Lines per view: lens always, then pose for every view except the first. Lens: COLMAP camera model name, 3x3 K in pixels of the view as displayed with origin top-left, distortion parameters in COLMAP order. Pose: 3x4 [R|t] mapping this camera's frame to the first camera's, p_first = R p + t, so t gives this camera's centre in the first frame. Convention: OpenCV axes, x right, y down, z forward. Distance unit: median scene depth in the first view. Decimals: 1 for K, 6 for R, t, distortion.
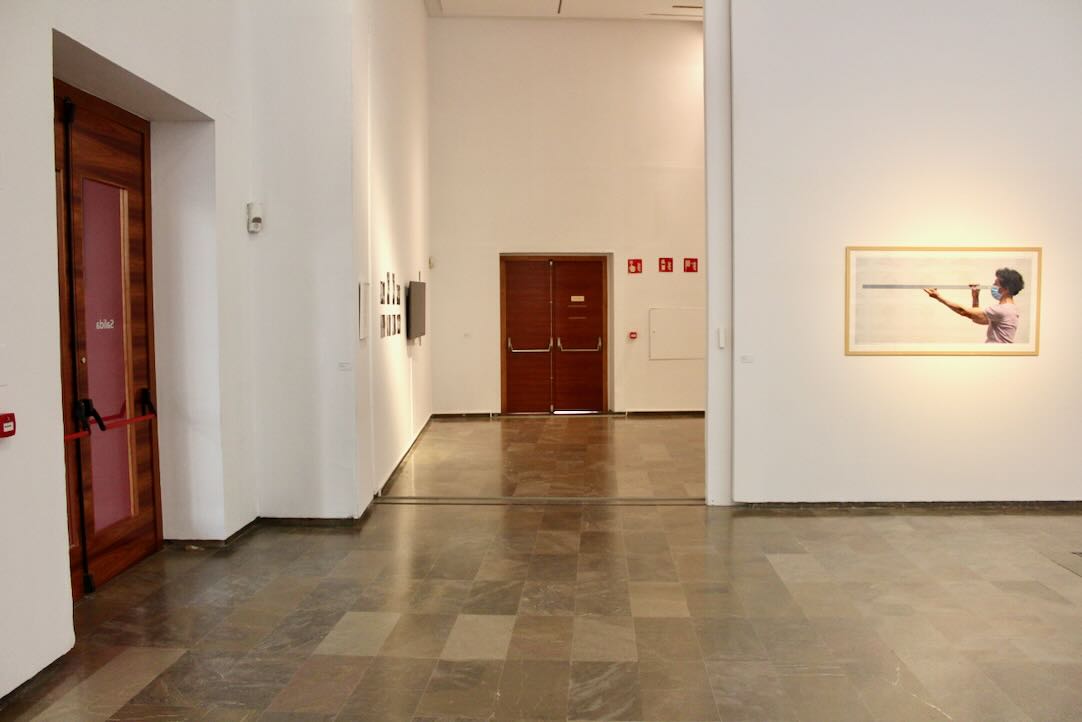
lens RADIAL K [[911.6, 0, 541.0], [0, 911.6, 361.0], [0, 0, 1]] dist [-0.163918, 0.150271]
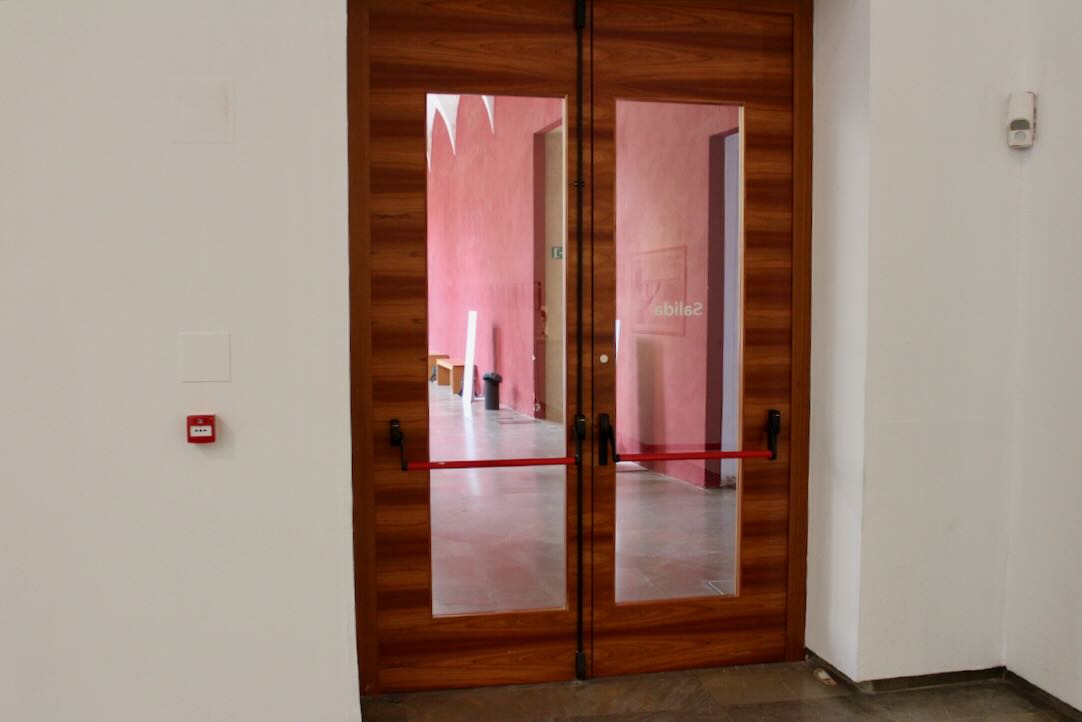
lens RADIAL K [[981.6, 0, 541.0], [0, 981.6, 361.0], [0, 0, 1]] dist [-0.070303, -0.000303]
pose [[0.227532, 0.081800, -0.970329, 0.204538], [-0.060569, 0.995725, 0.069738, -0.043738], [0.971885, 0.042904, 0.231514, 0.658600]]
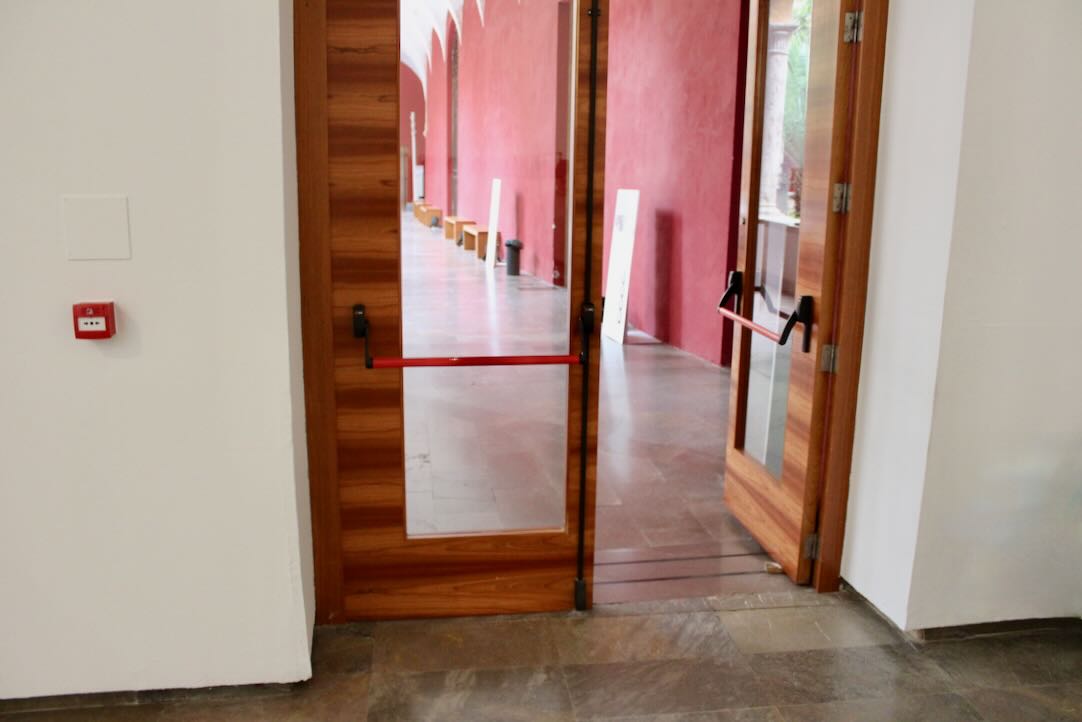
lens RADIAL K [[911.6, 0, 541.0], [0, 911.6, 361.0], [0, 0, 1]] dist [-0.163918, 0.150271]
pose [[0.201786, 0.226325, -0.952921, 0.044458], [-0.078571, 0.973540, 0.214585, -0.036927], [0.976273, 0.031572, 0.214229, 0.709627]]
